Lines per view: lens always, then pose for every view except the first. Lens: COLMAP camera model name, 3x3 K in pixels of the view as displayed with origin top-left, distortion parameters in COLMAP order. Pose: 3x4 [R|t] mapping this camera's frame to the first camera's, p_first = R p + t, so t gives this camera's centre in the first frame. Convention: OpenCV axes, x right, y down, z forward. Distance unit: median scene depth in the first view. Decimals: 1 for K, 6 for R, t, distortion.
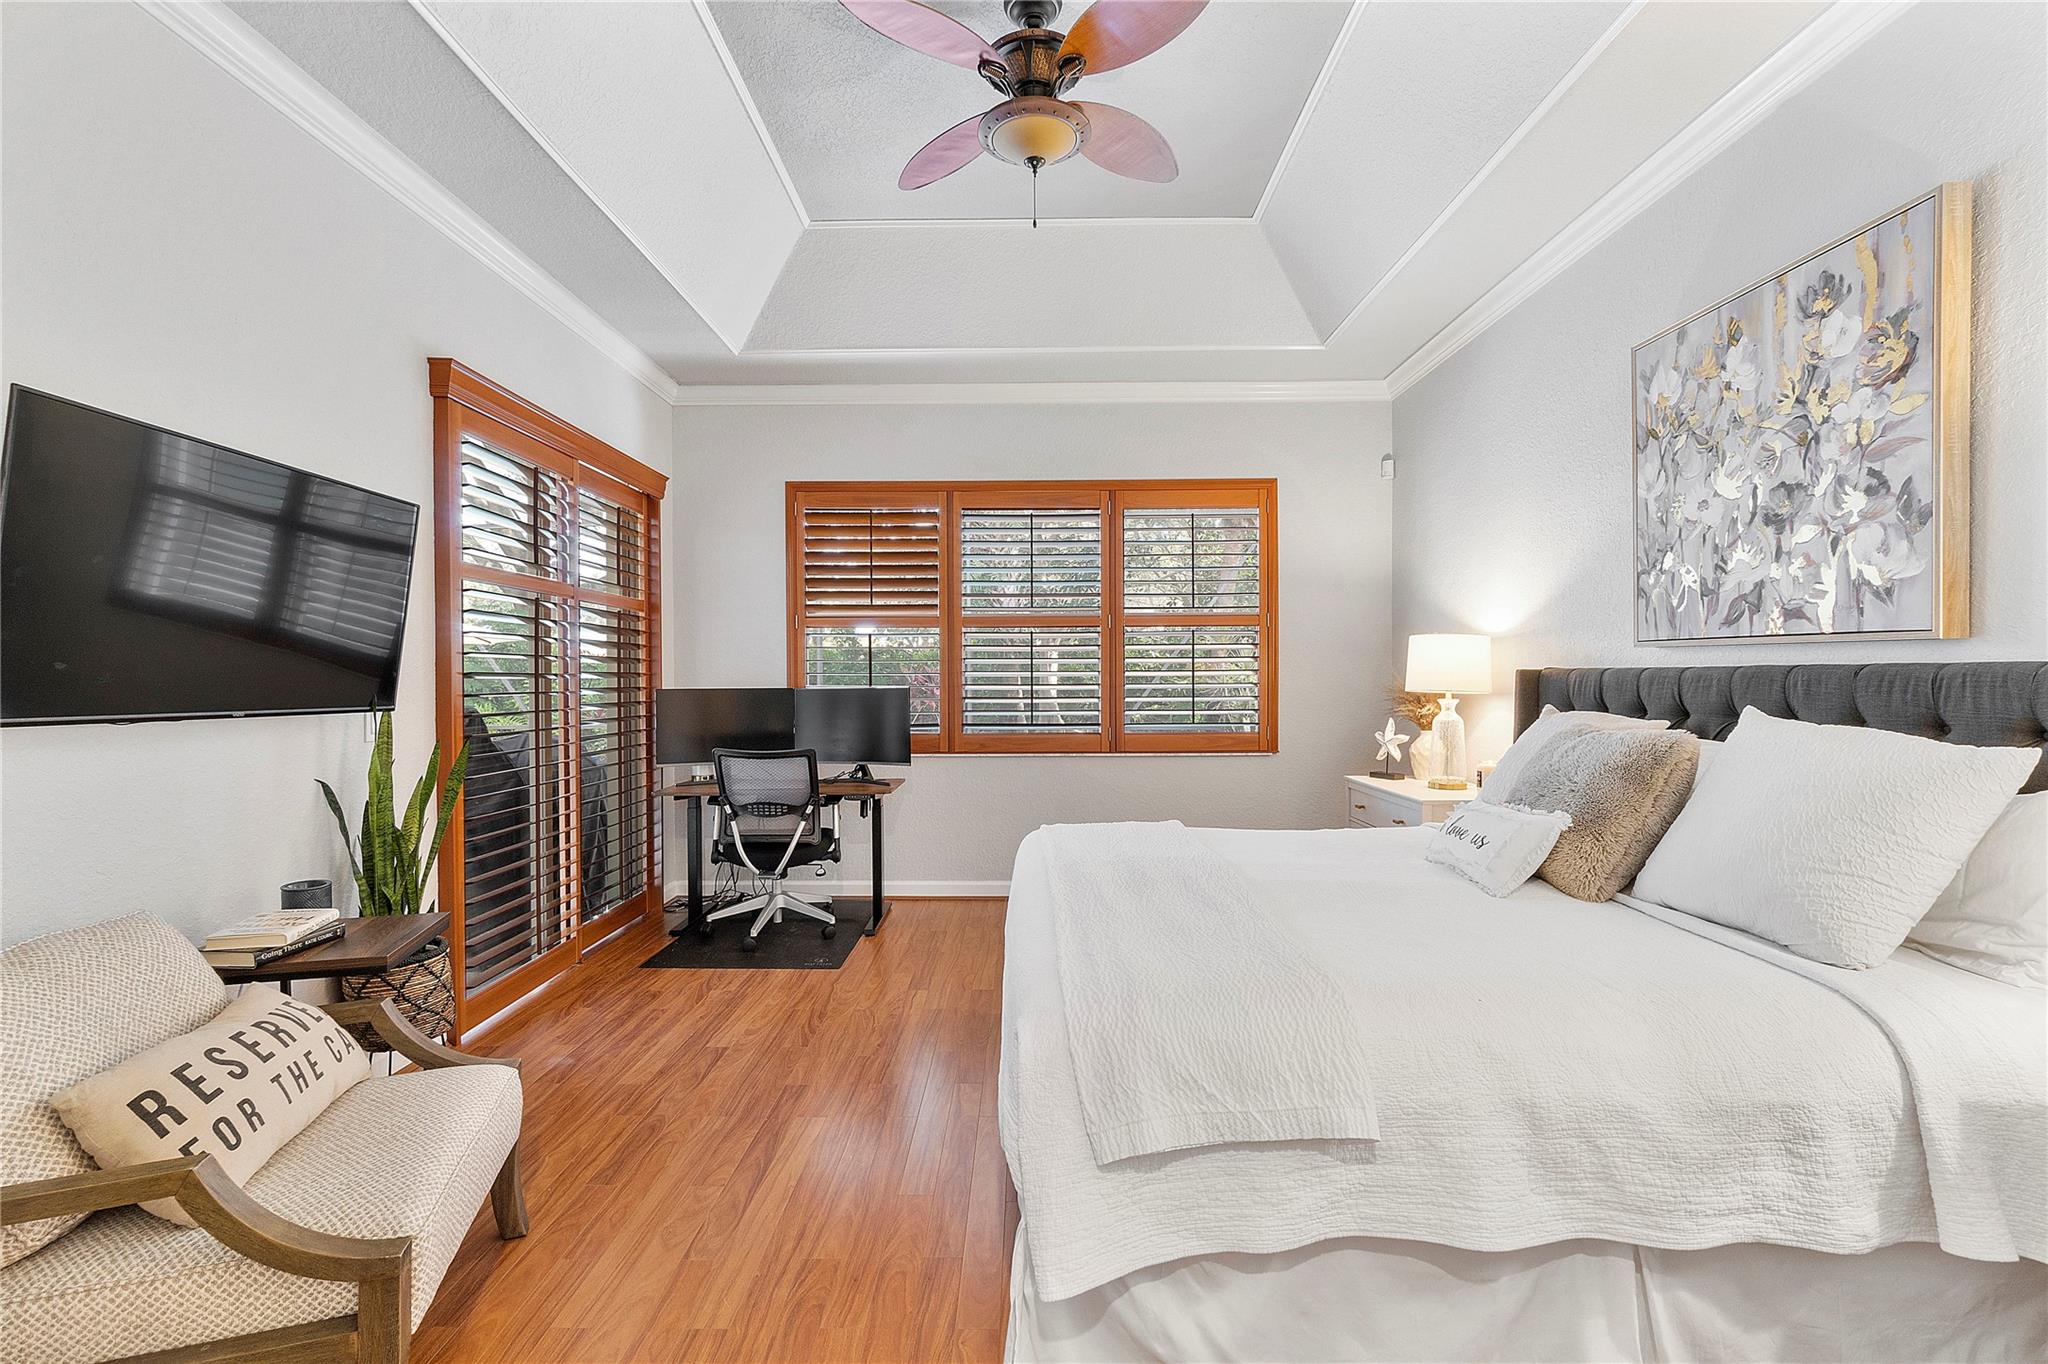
lens RADIAL K [[883.6, 0, 1016.4], [0, 883.6, 679.9], [0, 0, 1]] dist [-0.006543, 0.001735]
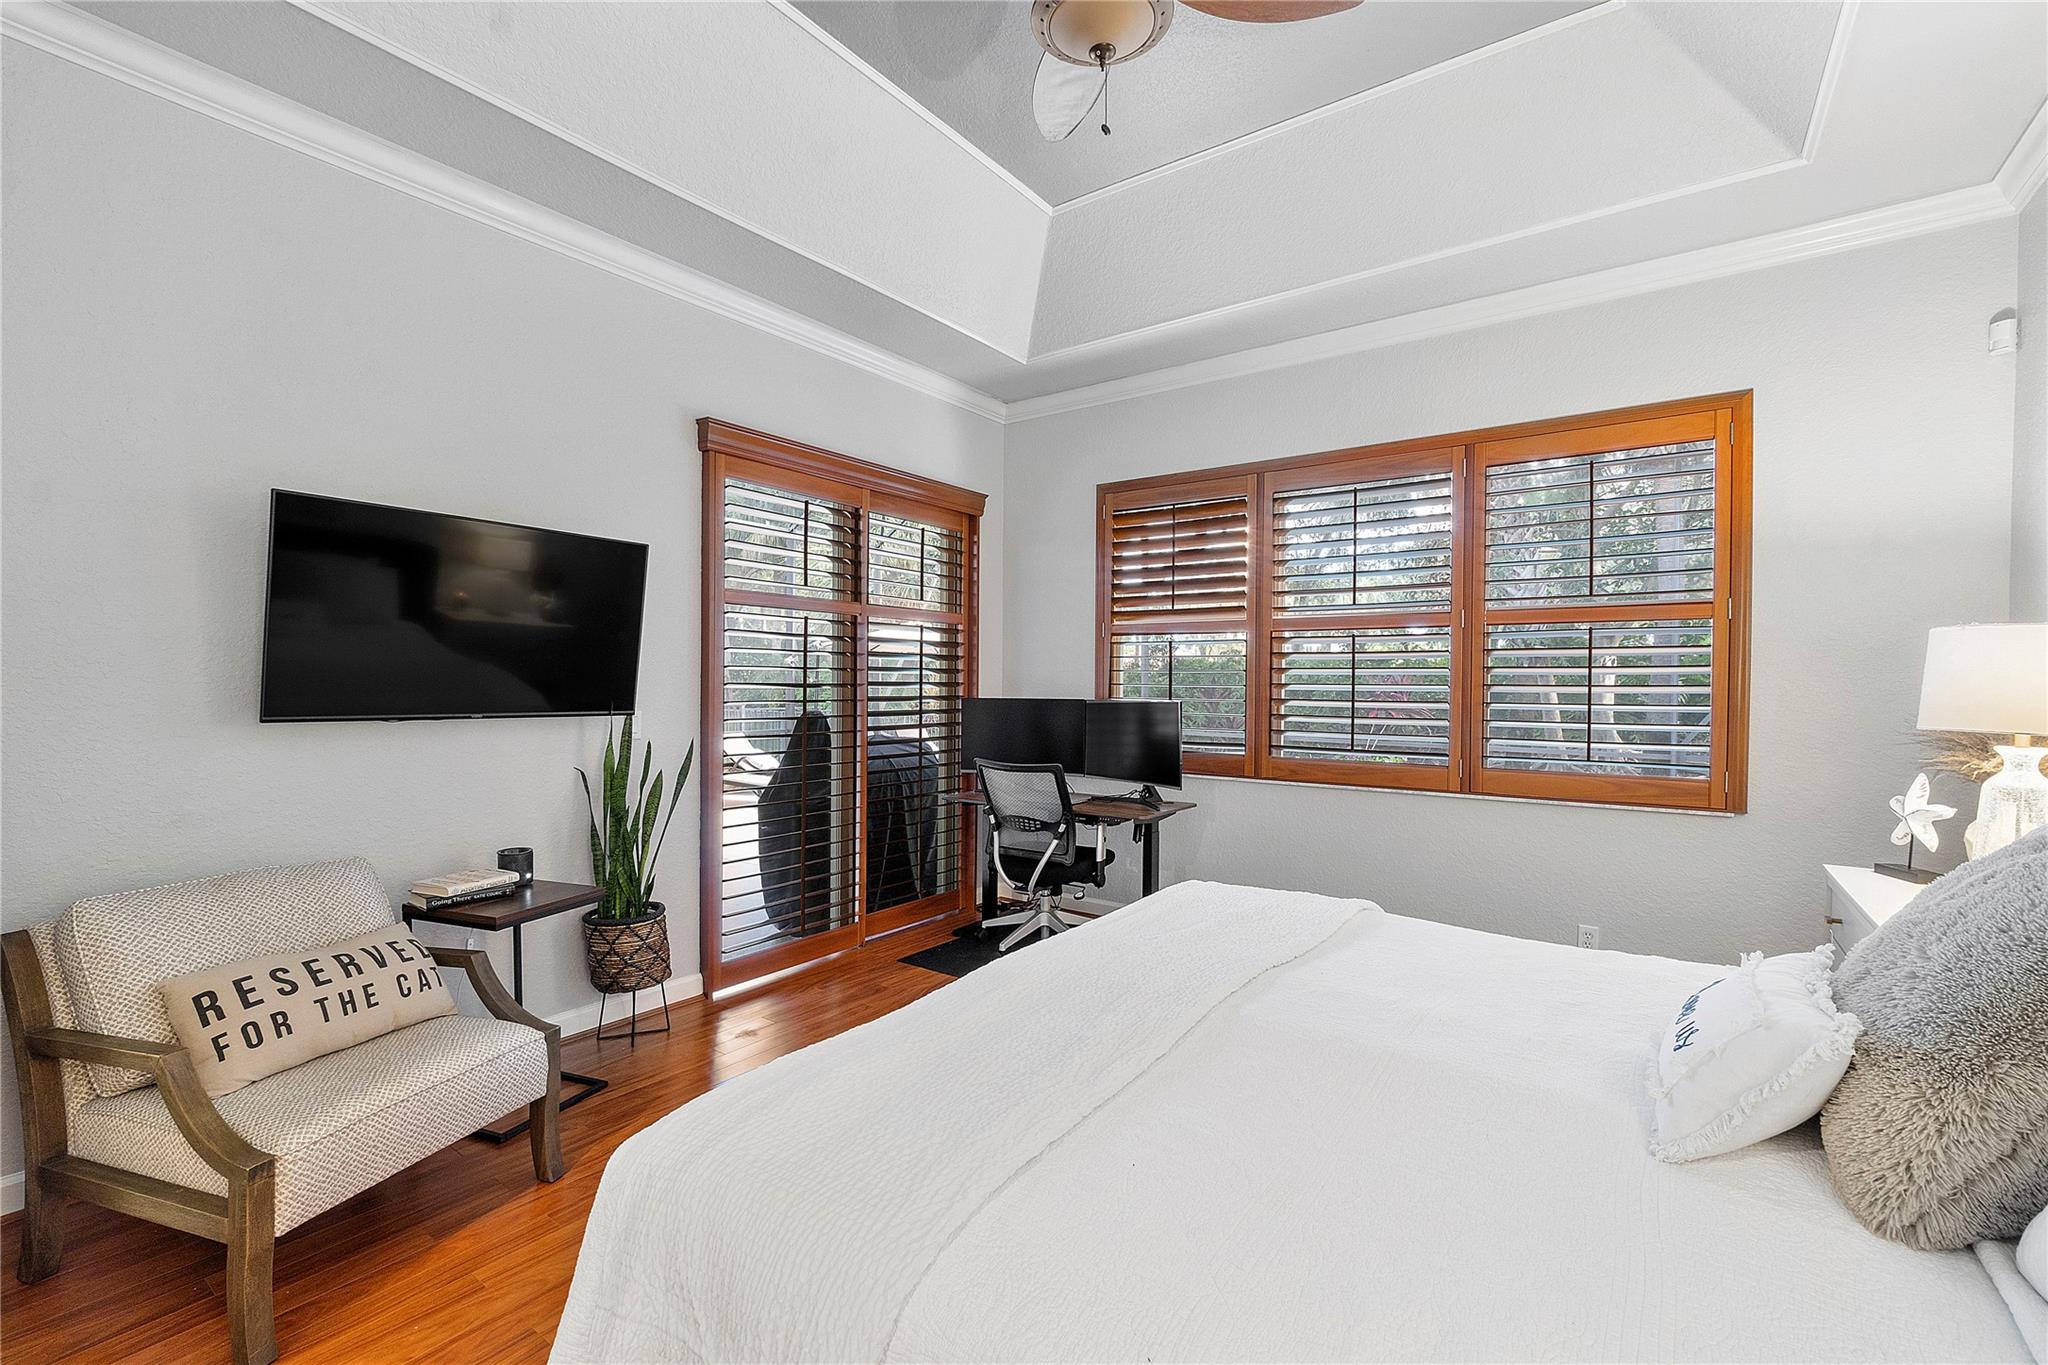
lens RADIAL K [[883.6, 0, 1020.1], [0, 883.6, 690.5], [0, 0, 1]] dist [-0.006543, 0.001735]
pose [[0.816598, 0.013951, -0.577038, 0.274829], [-0.010287, 0.999901, 0.009617, -0.010232], [0.577115, -0.001917, 0.816660, 0.197157]]
